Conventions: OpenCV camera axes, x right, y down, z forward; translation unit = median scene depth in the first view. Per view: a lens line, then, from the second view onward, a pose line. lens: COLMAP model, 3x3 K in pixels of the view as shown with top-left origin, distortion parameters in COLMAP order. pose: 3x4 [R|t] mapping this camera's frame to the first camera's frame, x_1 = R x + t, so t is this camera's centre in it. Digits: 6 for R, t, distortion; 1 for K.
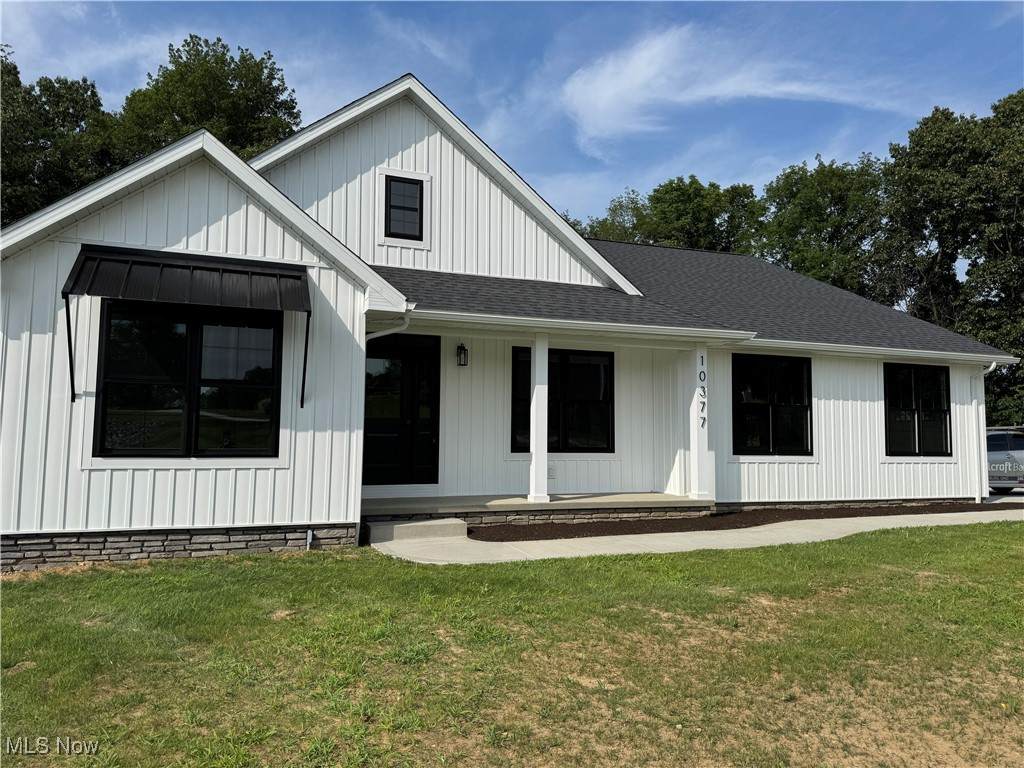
lens RADIAL K [[716.0, 0, 512.0], [0, 716.0, 384.0], [0, 0, 1]] dist [0.176530, -0.199785]
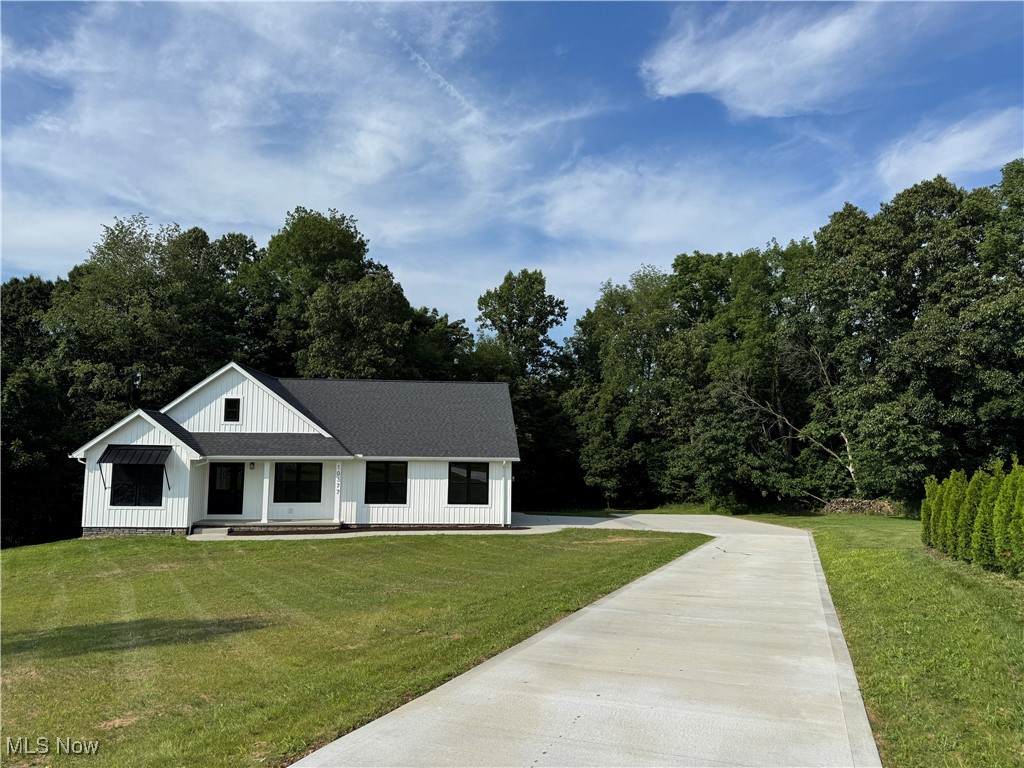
lens RADIAL K [[707.5, 0, 512.0], [0, 707.5, 384.0], [0, 0, 1]] dist [0.090557, -0.083387]
pose [[0.951783, -0.025462, -0.305715, 1.510014], [0.019149, 0.999537, -0.023634, -0.235410], [0.306175, 0.016640, 0.951830, -1.102670]]
